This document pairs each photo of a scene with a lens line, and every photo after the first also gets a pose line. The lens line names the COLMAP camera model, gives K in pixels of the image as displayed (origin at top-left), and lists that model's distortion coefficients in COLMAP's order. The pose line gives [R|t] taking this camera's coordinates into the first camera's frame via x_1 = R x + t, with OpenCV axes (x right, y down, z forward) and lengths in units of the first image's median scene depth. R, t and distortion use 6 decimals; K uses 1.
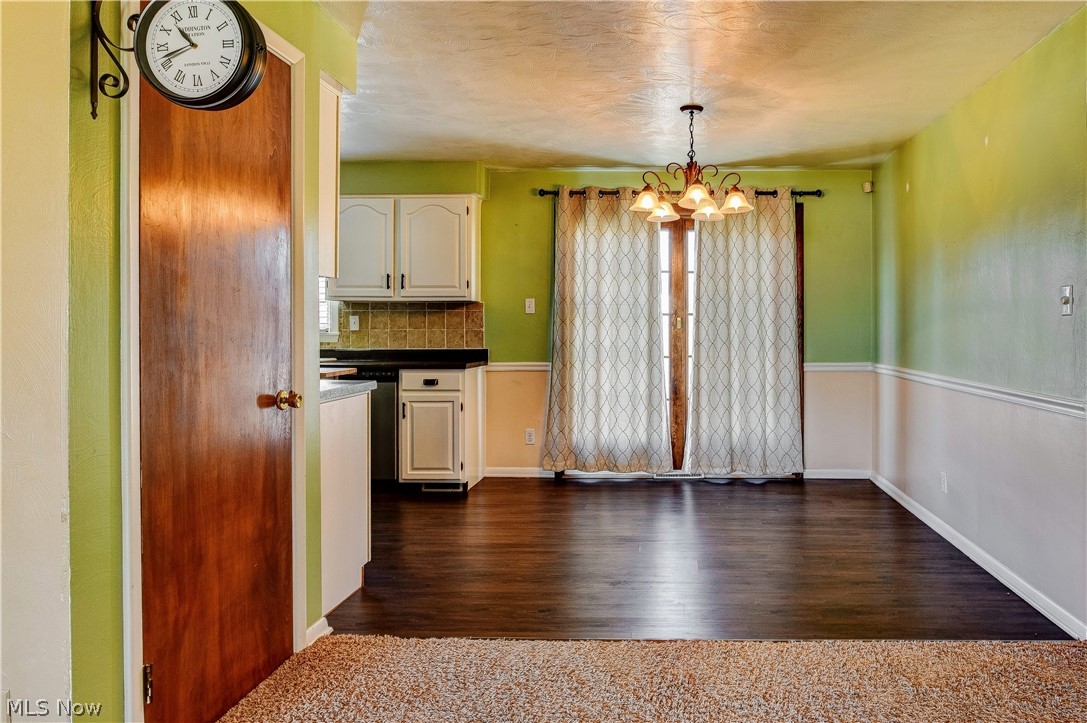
lens RADIAL K [[692.2, 0, 599.8], [0, 692.2, 333.2], [0, 0, 1]] dist [-0.017702, 0.004544]
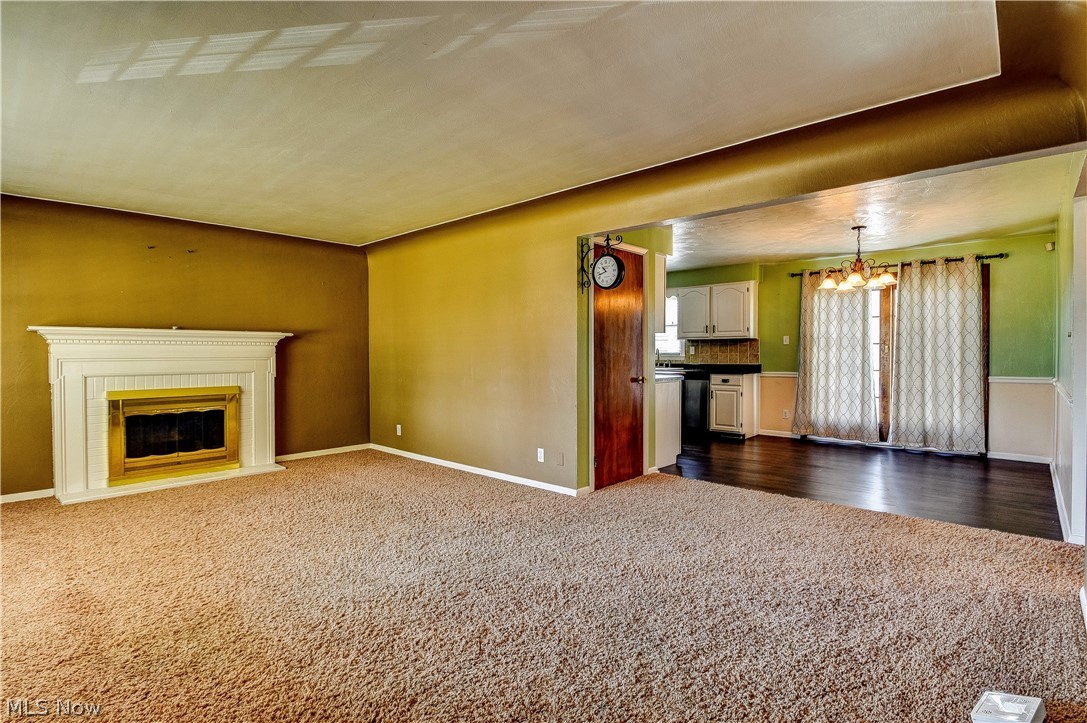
lens RADIAL K [[521.2, 0, 547.3], [0, 521.2, 360.4], [0, 0, 1]] dist [-0.000441, 0.000006]
pose [[0.756464, 0.005408, -0.654013, 0.312259], [0.000084, 0.999965, 0.008366, 0.001102], [0.654035, -0.006383, 0.756437, -0.407587]]
